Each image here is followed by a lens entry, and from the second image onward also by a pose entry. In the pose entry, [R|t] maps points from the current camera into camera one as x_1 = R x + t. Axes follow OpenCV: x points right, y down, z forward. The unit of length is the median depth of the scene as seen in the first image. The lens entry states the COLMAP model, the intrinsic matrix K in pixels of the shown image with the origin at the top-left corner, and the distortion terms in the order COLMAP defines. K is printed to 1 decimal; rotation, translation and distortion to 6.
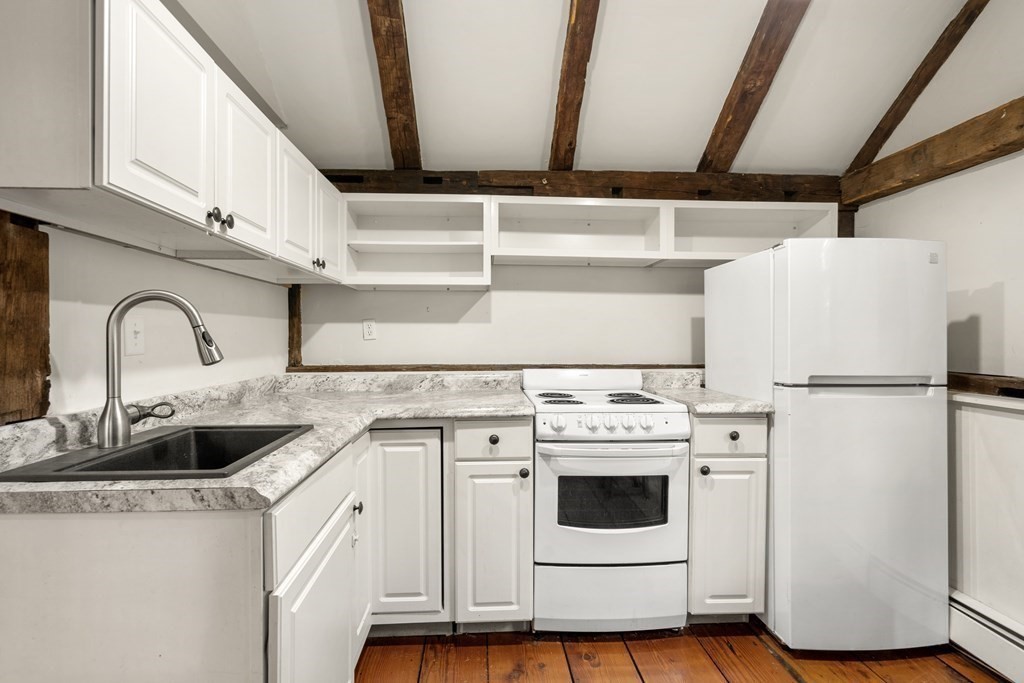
lens RADIAL K [[463.8, 0, 501.6], [0, 463.8, 336.3], [0, 0, 1]] dist [0.002833, 0.000447]
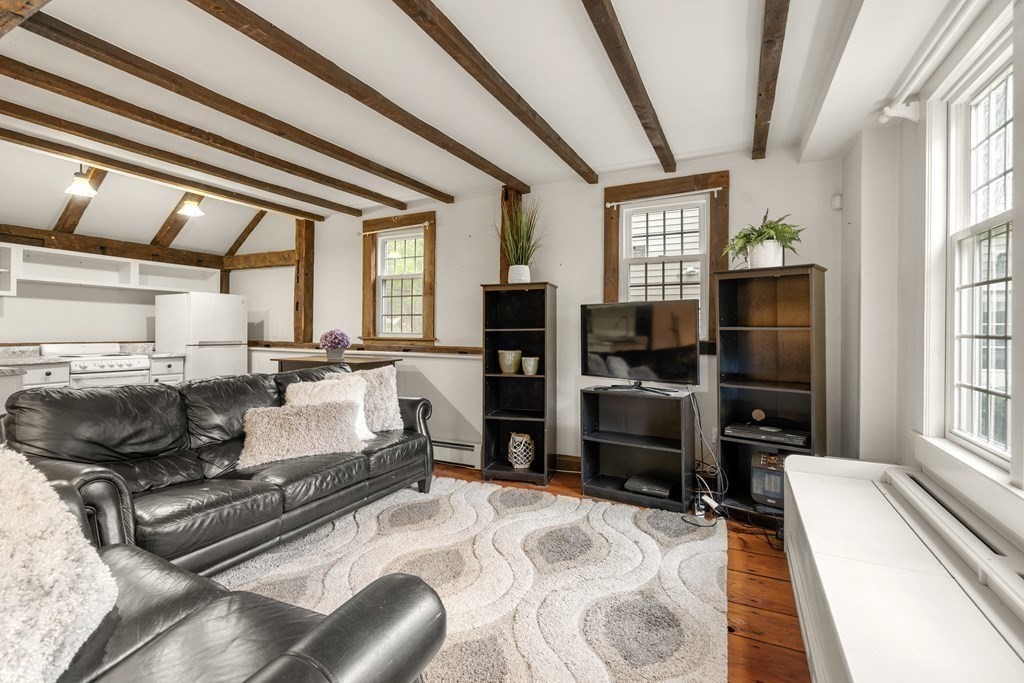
lens RADIAL K [[483.3, 0, 507.6], [0, 483.3, 332.2], [0, 0, 1]] dist [-0.000246, 0.000129]
pose [[0.488235, 0.000011, 0.872712, -0.703340], [-0.011456, 0.999914, 0.006397, -0.007889], [-0.872637, -0.013121, 0.488193, -1.482623]]
